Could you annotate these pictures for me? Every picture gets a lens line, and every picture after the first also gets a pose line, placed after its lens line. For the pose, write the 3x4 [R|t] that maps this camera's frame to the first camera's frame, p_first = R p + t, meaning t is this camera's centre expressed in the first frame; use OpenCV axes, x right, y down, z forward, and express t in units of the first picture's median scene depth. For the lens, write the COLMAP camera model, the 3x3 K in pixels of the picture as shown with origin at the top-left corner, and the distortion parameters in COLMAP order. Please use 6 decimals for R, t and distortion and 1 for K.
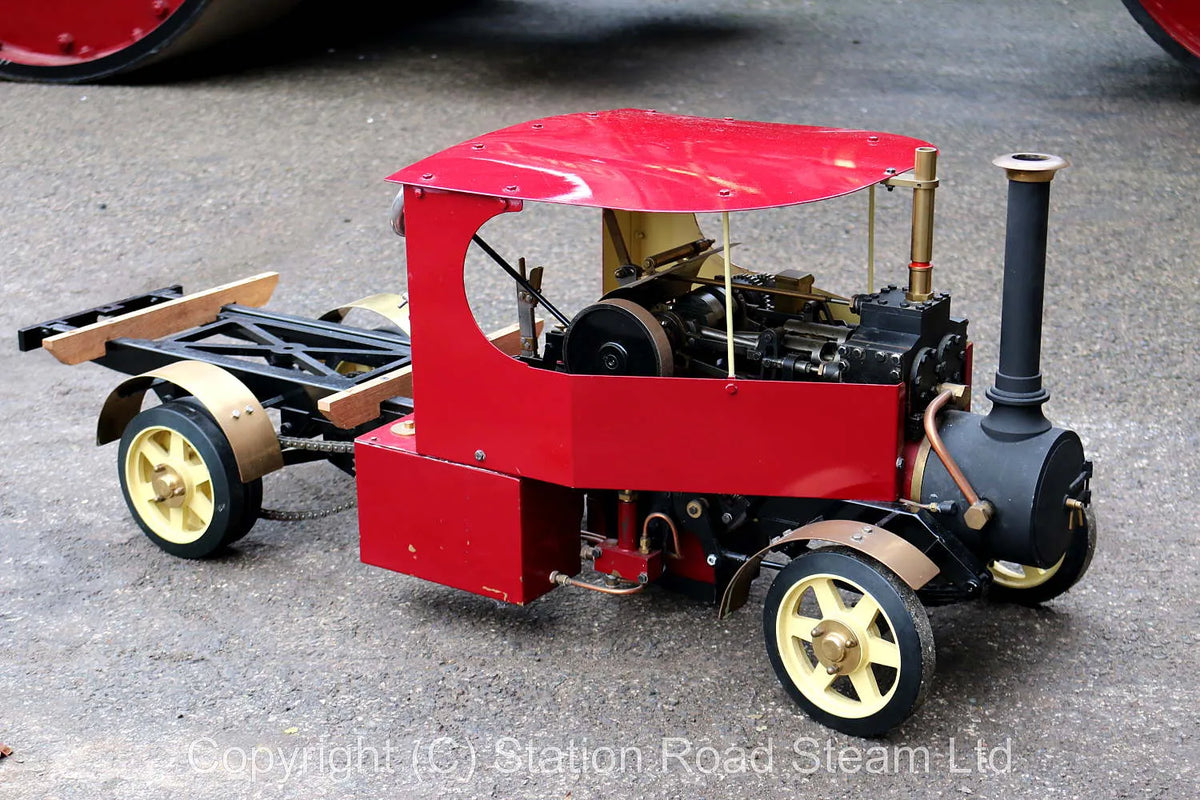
lens RADIAL K [[1953.2, 0, 600.0], [0, 1953.2, 400.0], [0, 0, 1]] dist [-0.017971, 0.025966]
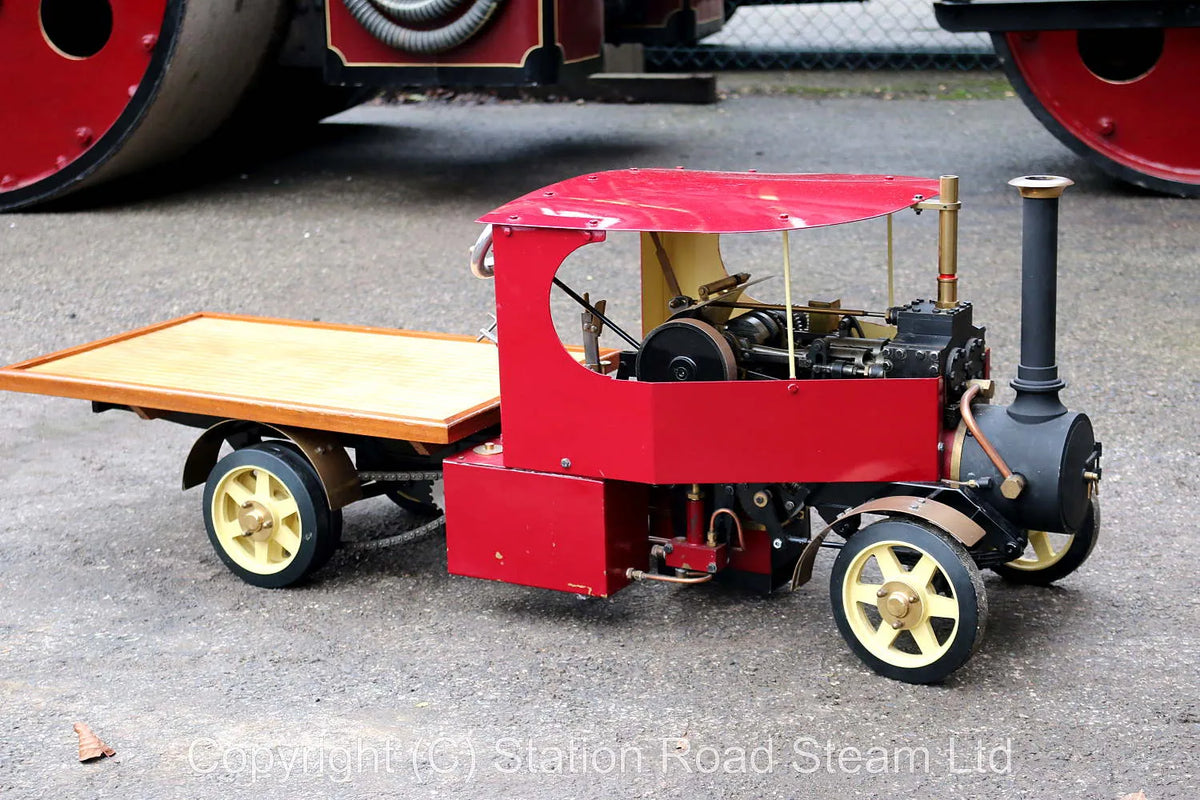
lens RADIAL K [[2063.4, 0, 585.9], [0, 2063.4, 413.1], [0, 0, 1]] dist [-0.022564, 0.092138]
pose [[0.996601, -0.038190, 0.072993, -0.131224], [0.043587, 0.996318, -0.073831, 0.085248], [-0.069905, 0.076762, 0.994596, -0.181396]]
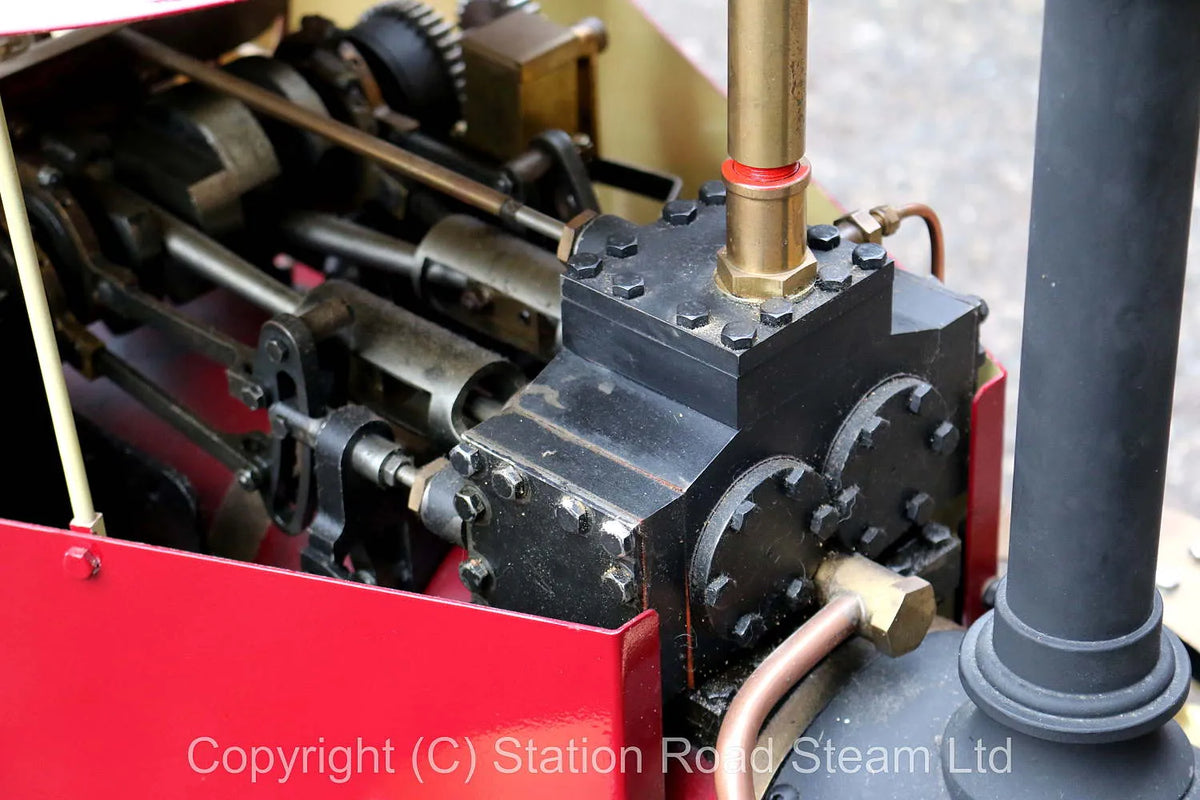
lens RADIAL K [[2666.7, 0, 557.8], [0, 2666.7, 403.2], [0, 0, 1]] dist [0.029035, -0.046259]
pose [[0.983531, 0.079192, -0.162466, 0.183683], [-0.030307, 0.958432, 0.283705, -0.132194], [0.178180, -0.274109, 0.945048, 0.583975]]
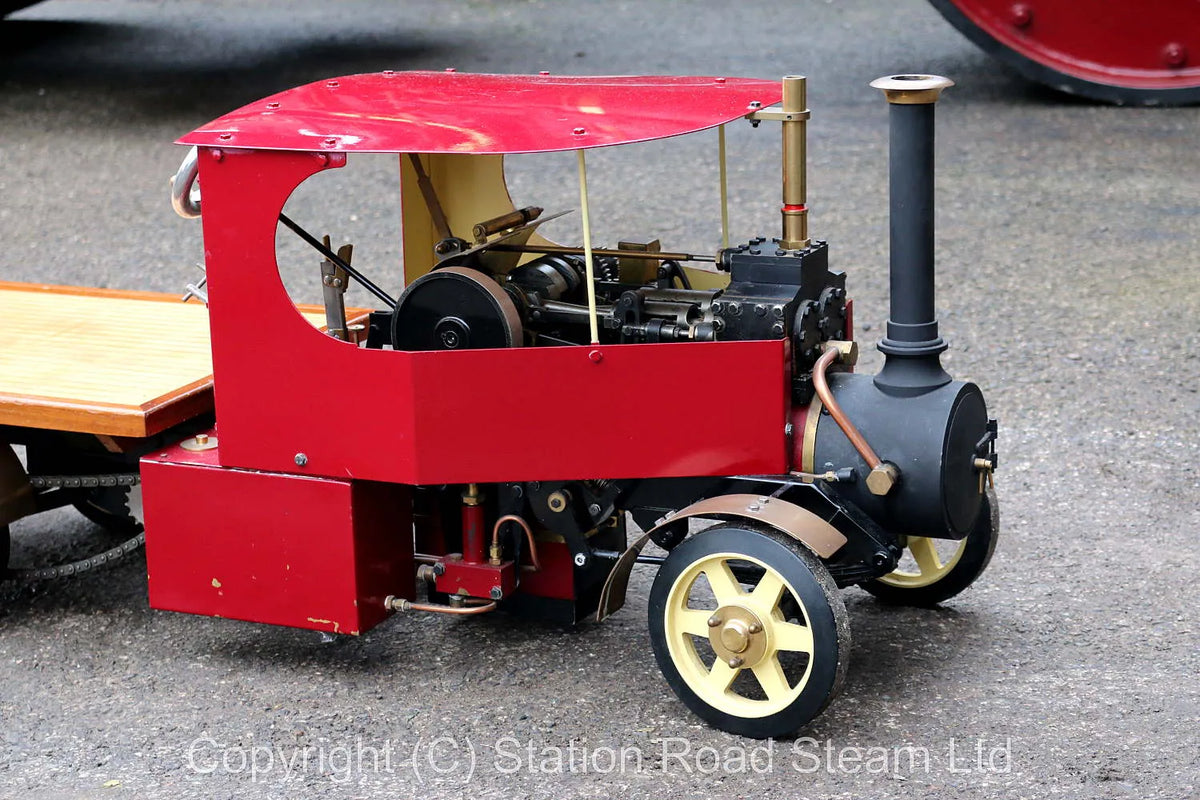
lens RADIAL K [[2666.7, 0, 557.8], [0, 2666.7, 403.2], [0, 0, 1]] dist [0.029035, -0.046259]
pose [[0.988702, -0.055464, 0.139253, -0.107959], [0.065301, 0.995608, -0.067090, 0.086749], [-0.134920, 0.075426, 0.987982, -0.167127]]
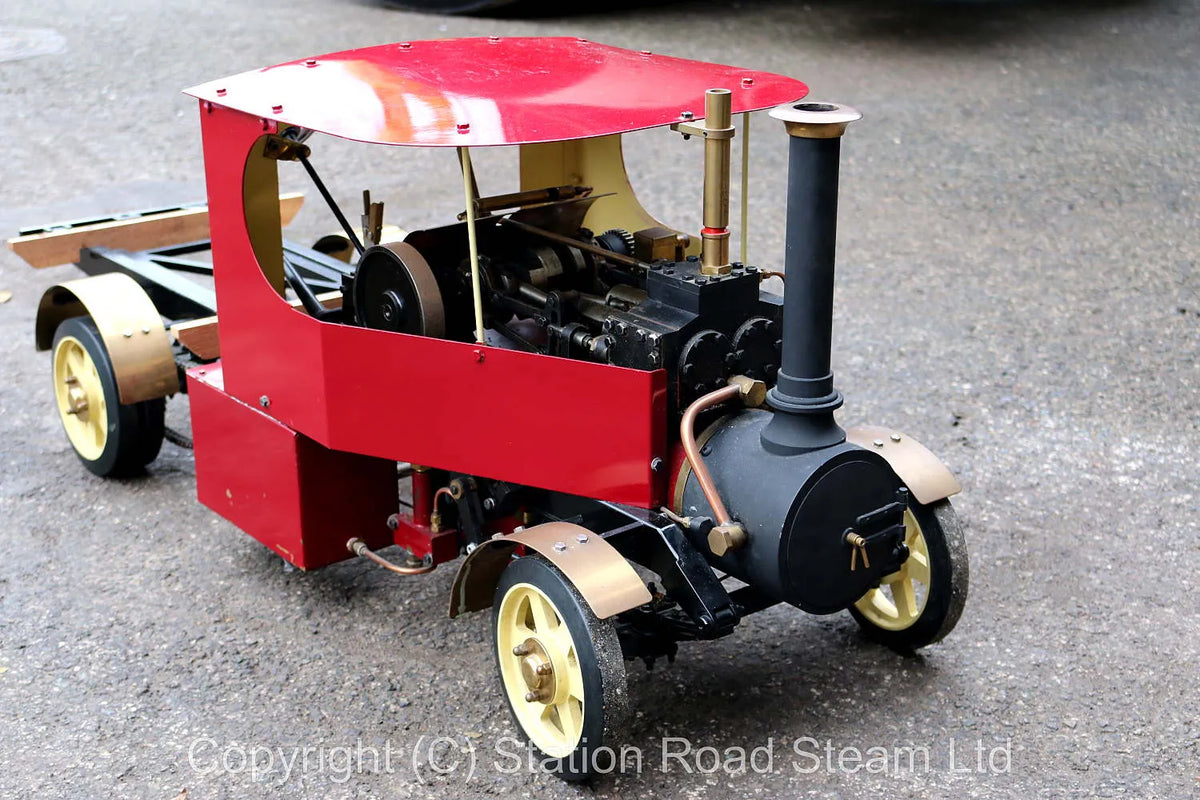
lens RADIAL K [[1816.4, 0, 662.7], [0, 1816.4, 400.3], [0, 0, 1]] dist [-0.010628, -0.028271]
pose [[0.957764, 0.109496, -0.265894, 0.329412], [-0.101299, 0.993865, 0.044392, -0.027455], [0.269124, -0.015582, 0.962980, 0.228818]]
